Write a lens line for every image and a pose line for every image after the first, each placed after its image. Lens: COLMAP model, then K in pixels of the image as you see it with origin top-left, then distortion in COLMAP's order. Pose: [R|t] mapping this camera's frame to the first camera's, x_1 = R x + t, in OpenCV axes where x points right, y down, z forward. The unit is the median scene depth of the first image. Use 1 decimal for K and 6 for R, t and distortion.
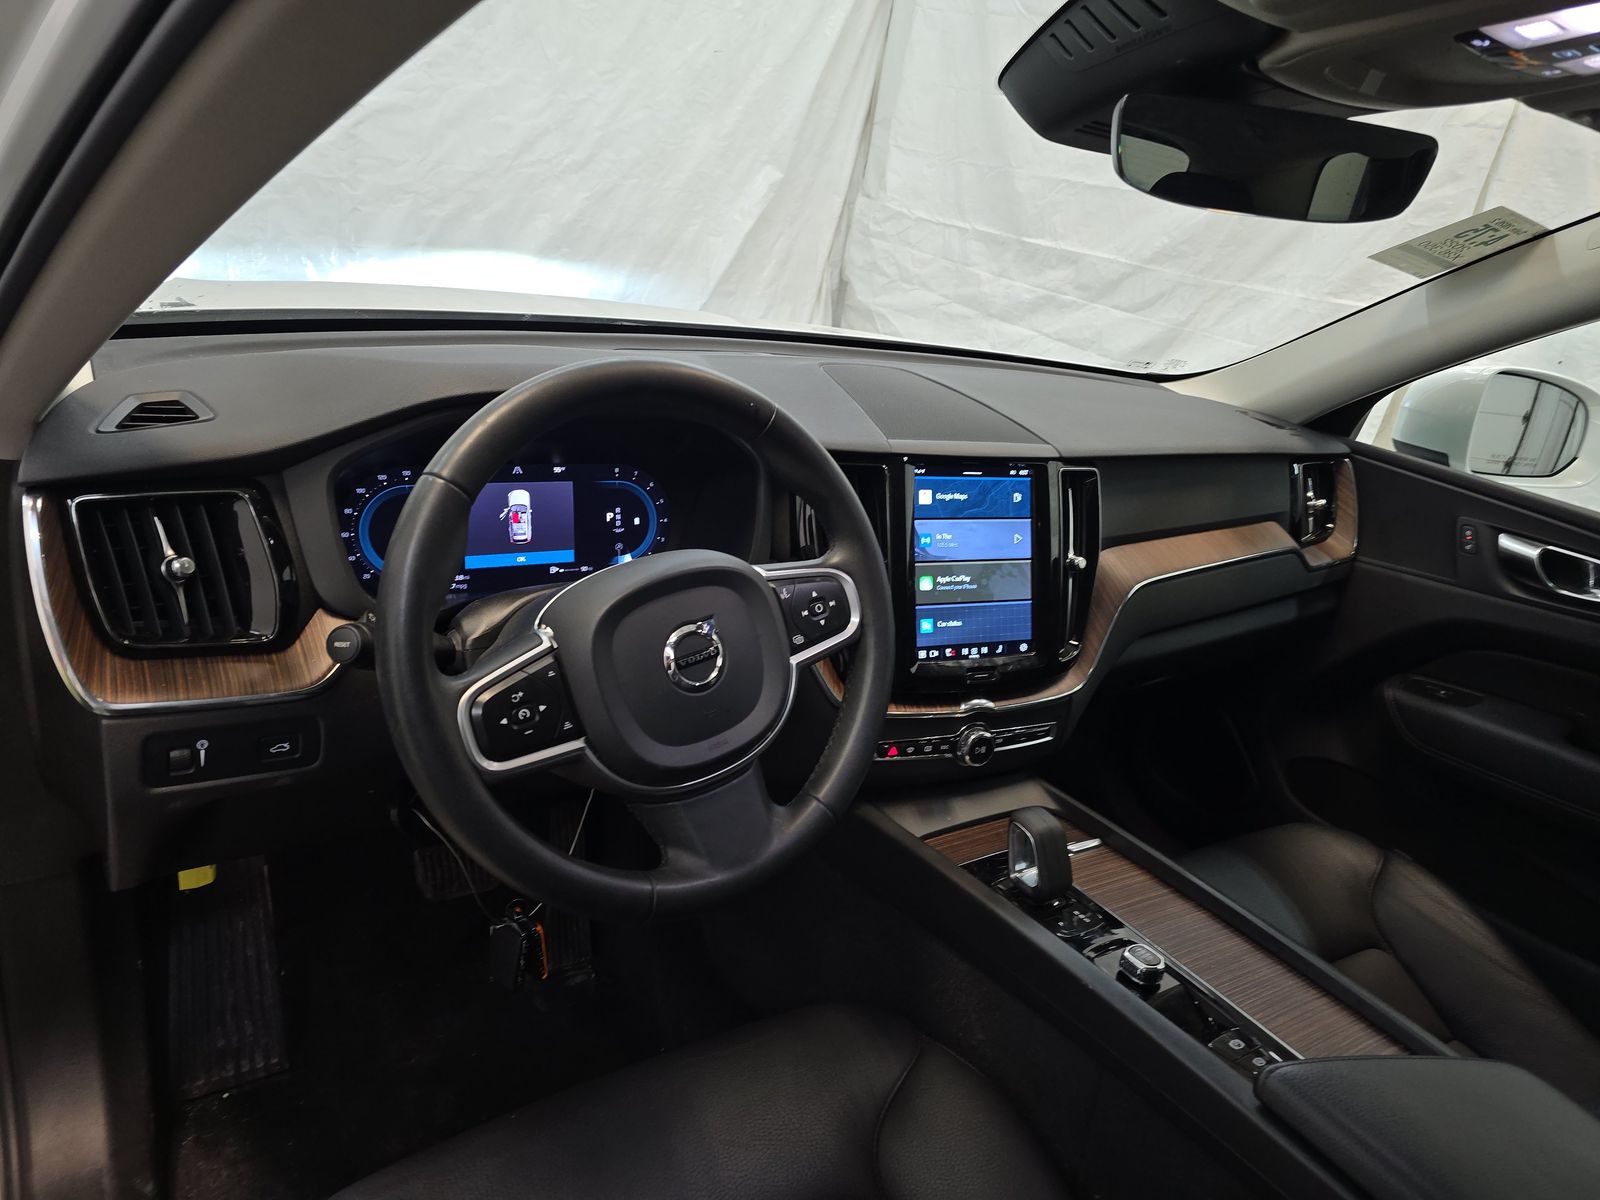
lens RADIAL K [[1022.2, 0, 805.3], [0, 1022.2, 559.7], [0, 0, 1]] dist [0.050308, -0.040775]
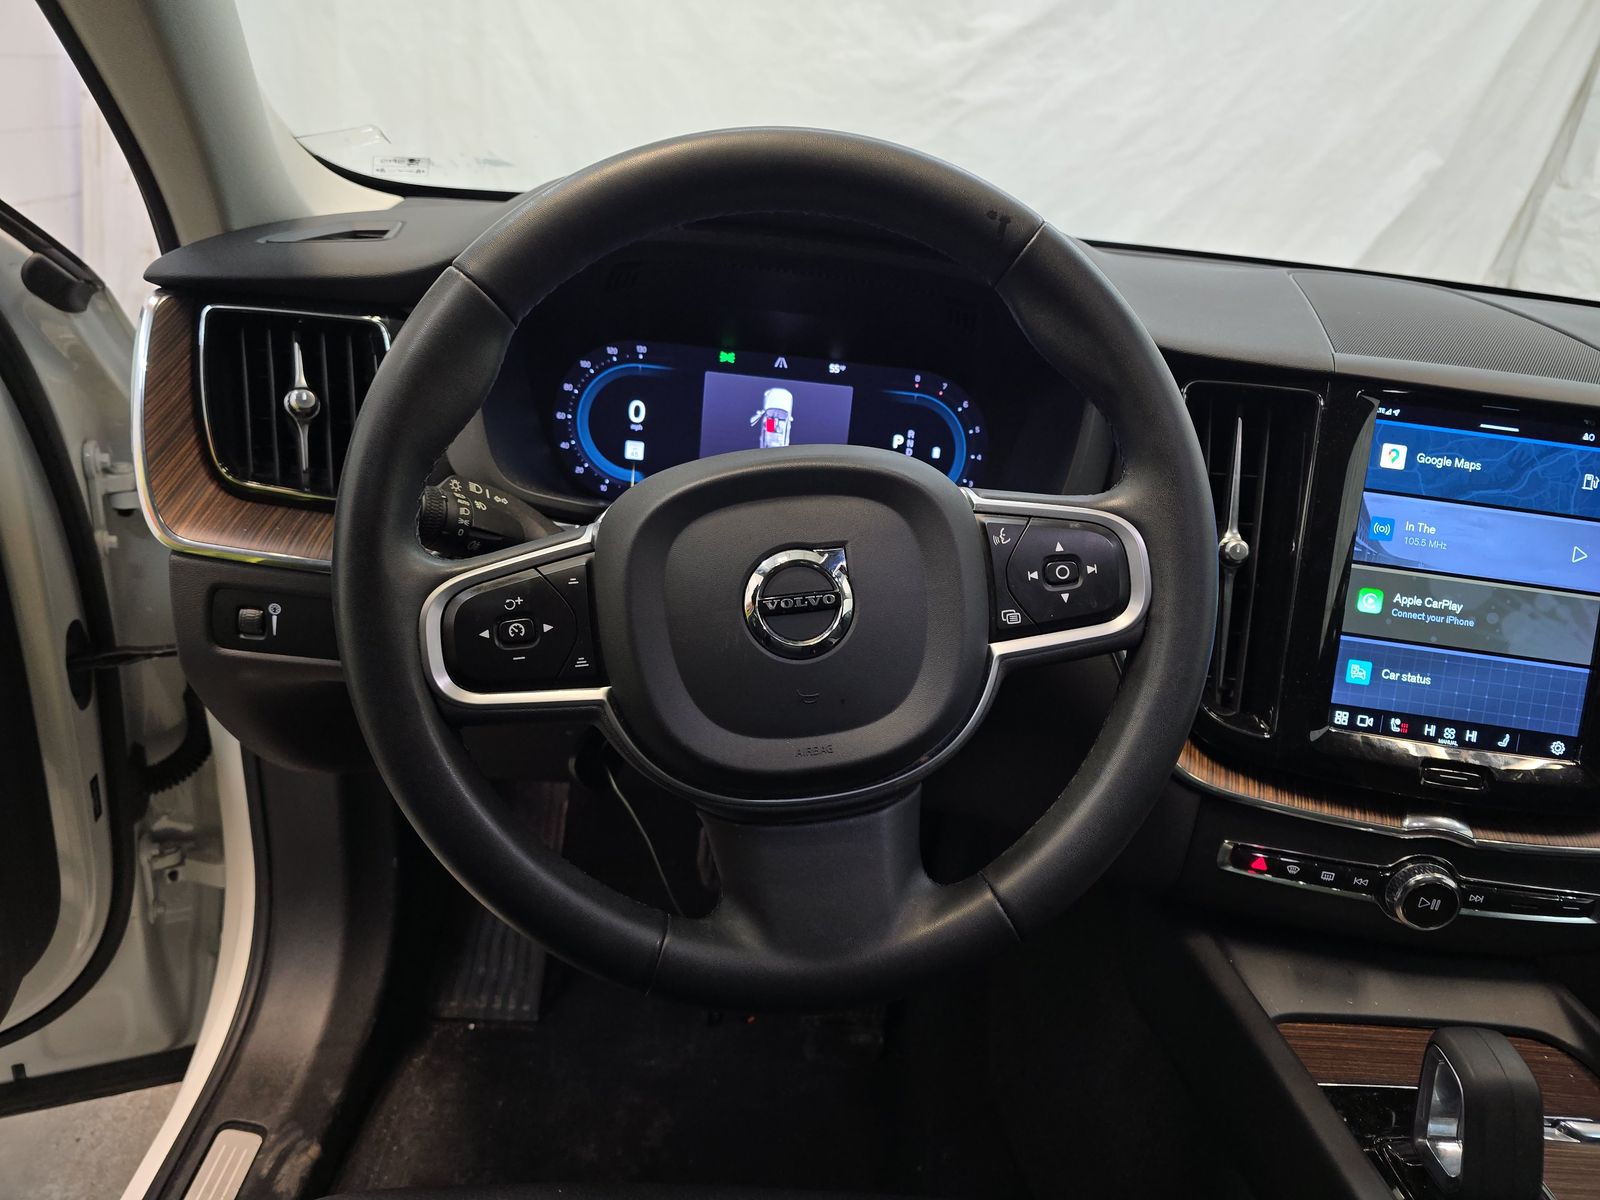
lens RADIAL K [[1090.4, 0, 796.3], [0, 1090.4, 571.5], [0, 0, 1]] dist [0.051190, -0.055134]
pose [[0.864002, 0.148324, -0.481146, 0.136472], [-0.154093, 0.987666, 0.027763, 0.039832], [0.479329, 0.050154, 0.876201, 0.284033]]
